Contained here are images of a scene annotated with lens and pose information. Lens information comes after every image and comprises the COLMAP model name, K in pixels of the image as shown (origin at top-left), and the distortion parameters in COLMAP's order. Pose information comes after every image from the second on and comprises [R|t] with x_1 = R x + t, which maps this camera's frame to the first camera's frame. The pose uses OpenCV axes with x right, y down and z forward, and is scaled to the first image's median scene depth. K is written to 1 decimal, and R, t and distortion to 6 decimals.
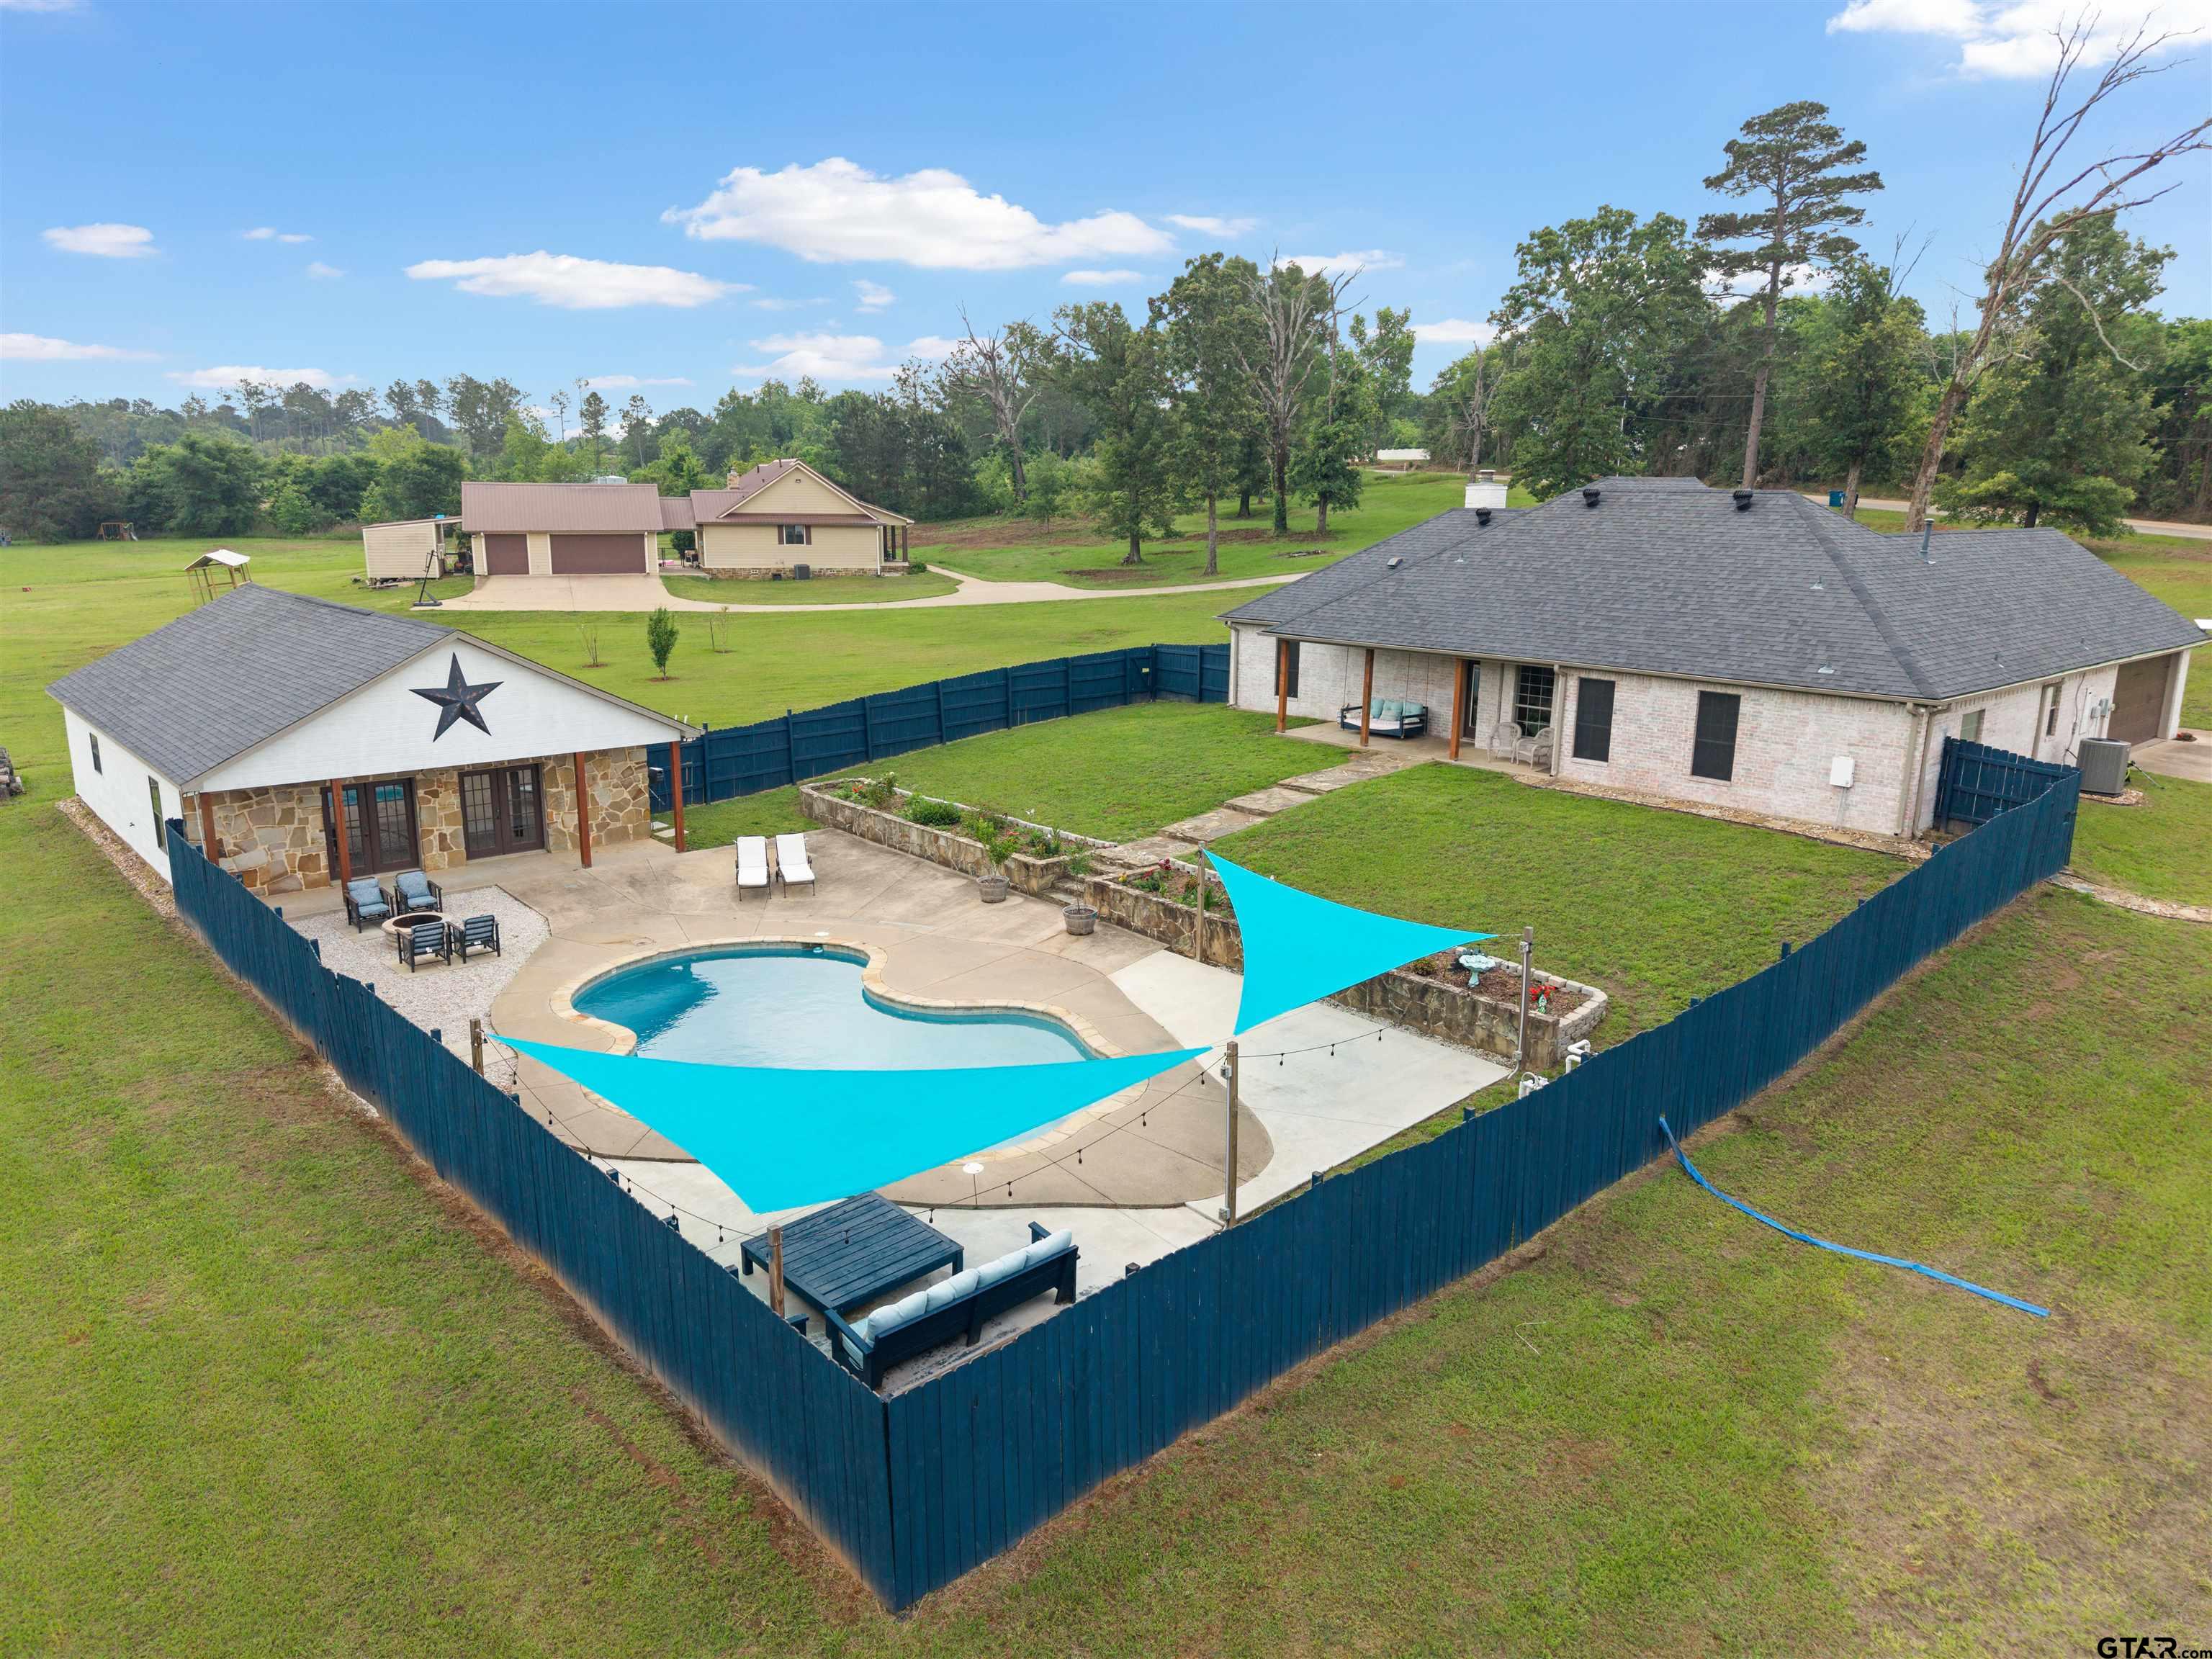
lens RADIAL K [[1513.0, 0, 1089.3], [0, 1513.0, 824.1], [0, 0, 1]] dist [0.009397, 0.006448]
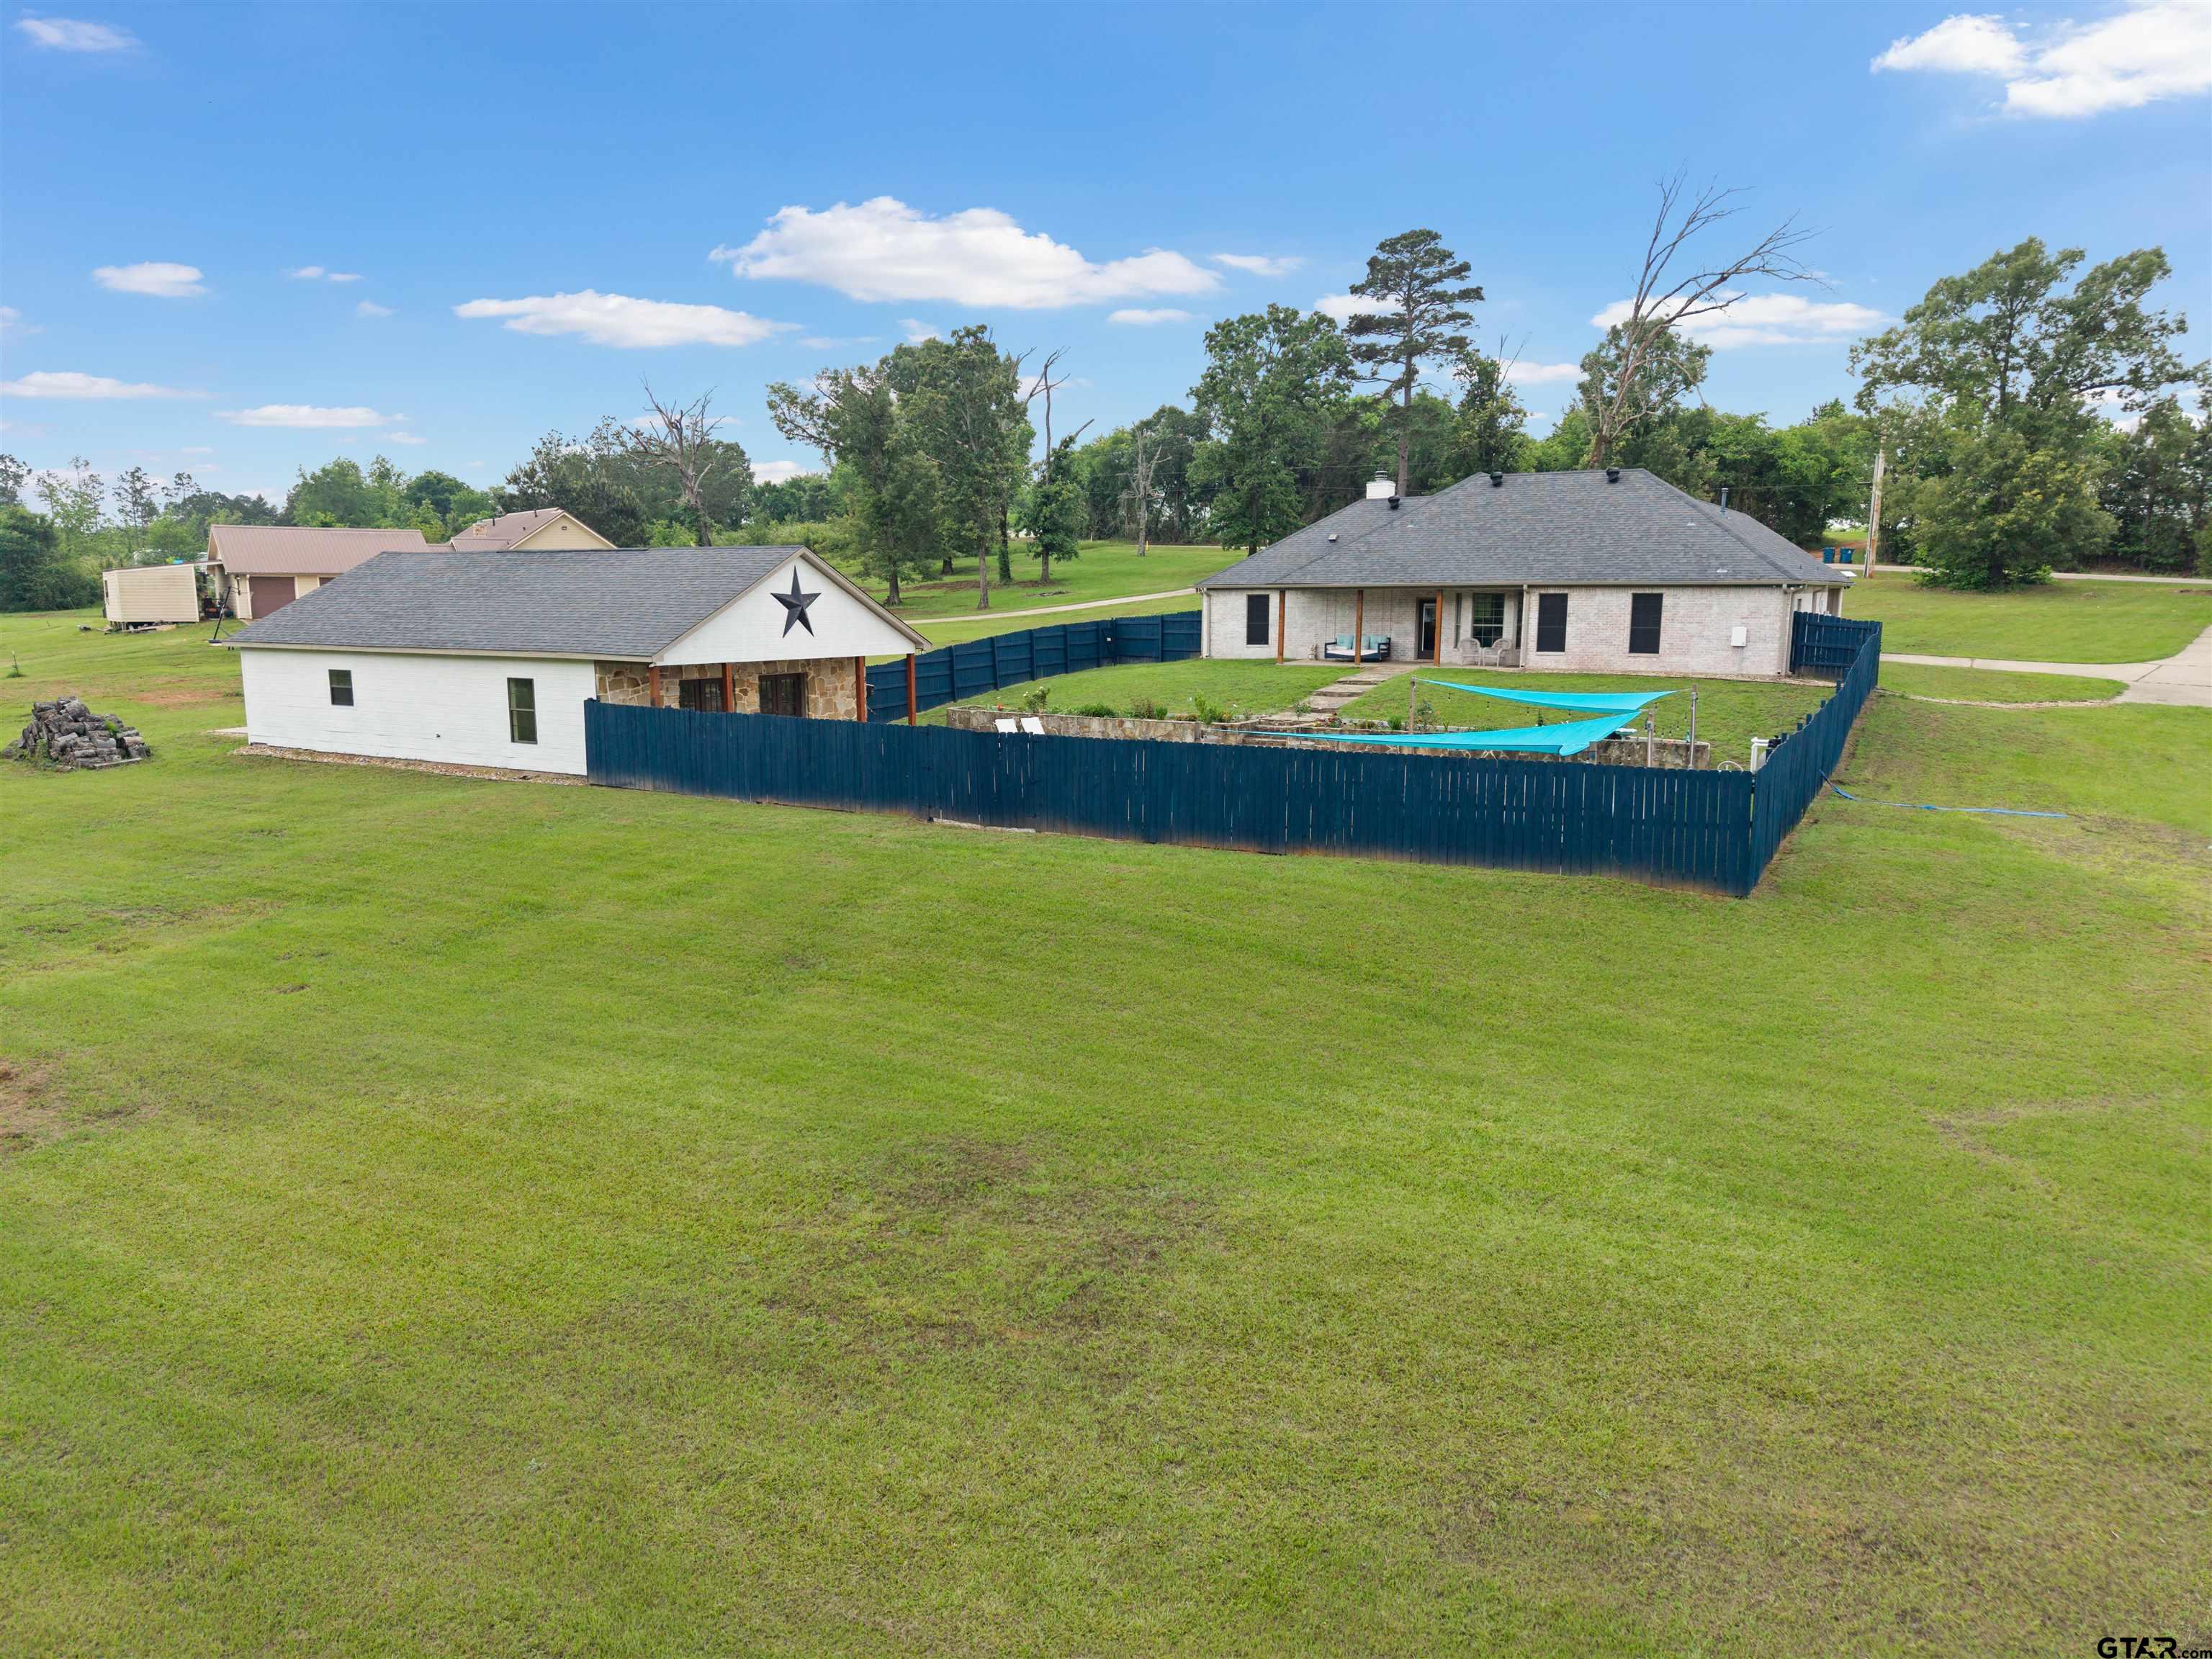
lens RADIAL K [[1508.1, 0, 1106.0], [0, 1508.1, 829.5], [0, 0, 1]] dist [0.049467, -0.059052]
pose [[0.948014, -0.059218, 0.312669, -0.212526], [0.078952, 0.995582, -0.050825, 0.066915], [-0.308278, 0.072869, 0.948501, -0.081537]]
